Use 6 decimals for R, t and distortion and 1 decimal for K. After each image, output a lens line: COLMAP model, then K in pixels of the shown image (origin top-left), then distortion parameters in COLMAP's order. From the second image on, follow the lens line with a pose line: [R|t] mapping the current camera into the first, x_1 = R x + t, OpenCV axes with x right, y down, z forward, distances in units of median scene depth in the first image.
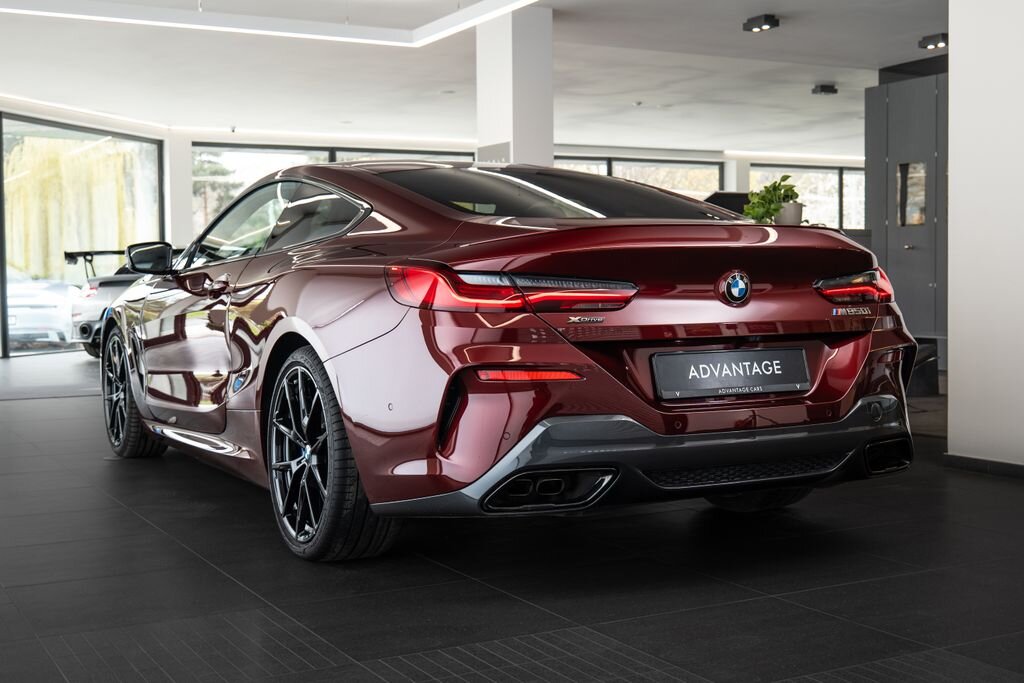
lens RADIAL K [[1279.7, 0, 511.5], [0, 1279.7, 341.4], [0, 0, 1]] dist [0.173777, 0.000000]
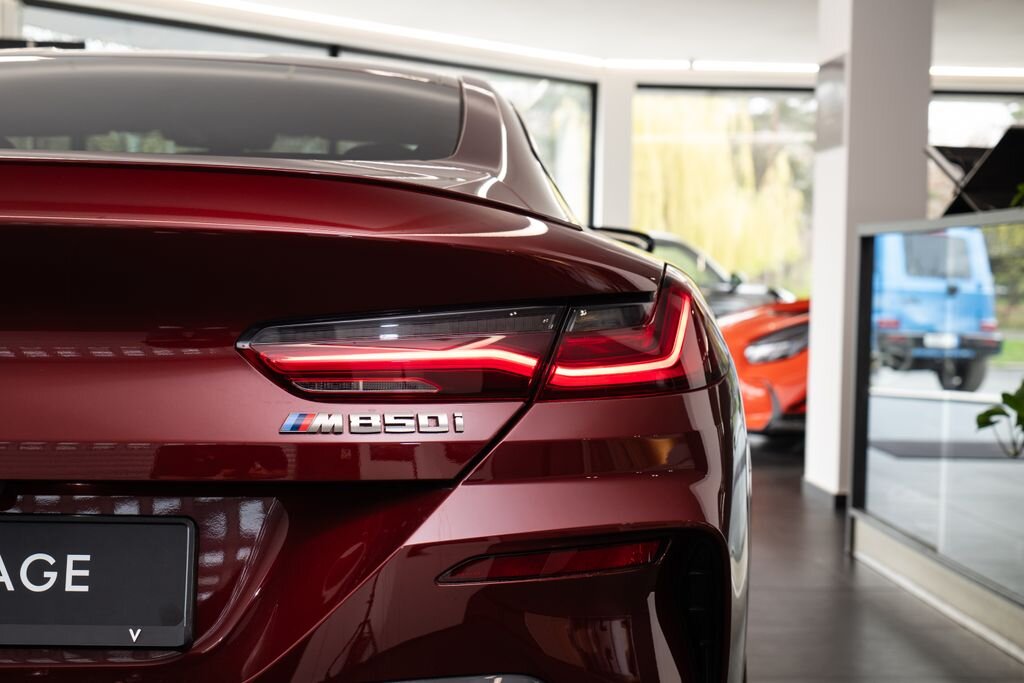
lens RADIAL K [[1784.6, 0, 506.0], [0, 1784.6, 337.1], [0, 0, 1]] dist [-0.062272, 0.000000]
pose [[0.911066, 0.044251, -0.409879, 0.511728], [-0.051503, 0.998651, -0.006664, -0.046971], [0.409031, 0.027182, 0.912116, 0.617859]]
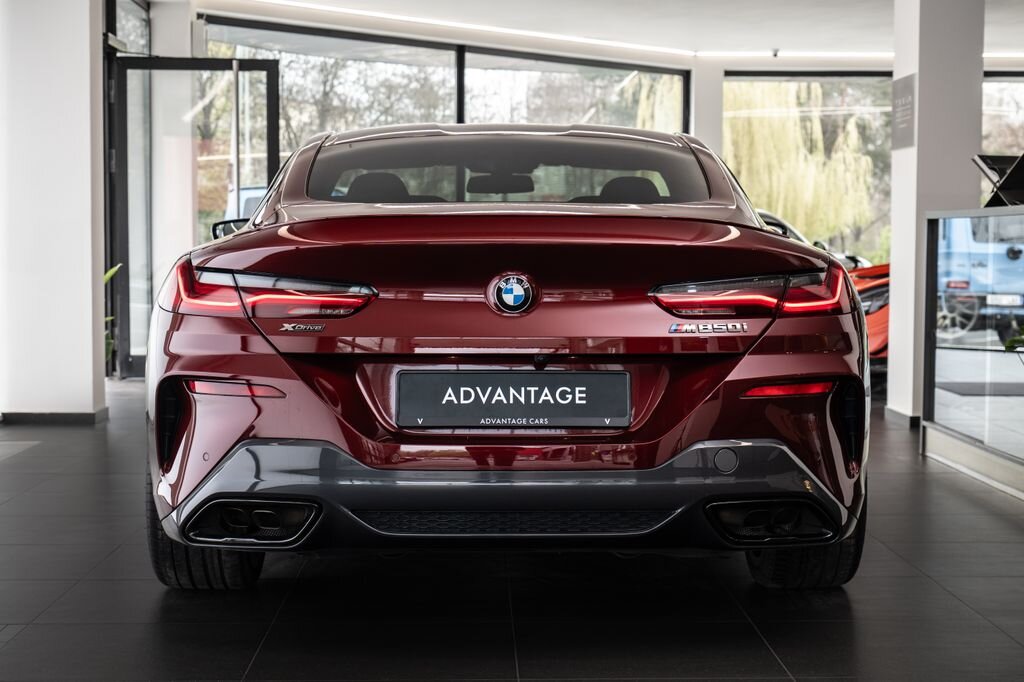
lens RADIAL K [[1784.6, 0, 518.2], [0, 1784.6, 341.7], [0, 0, 1]] dist [-0.062272, 0.000000]
pose [[0.897967, 0.039747, -0.438263, 0.659658], [-0.036954, 0.999206, 0.014904, -0.028273], [0.438508, 0.002812, 0.898723, -0.001201]]
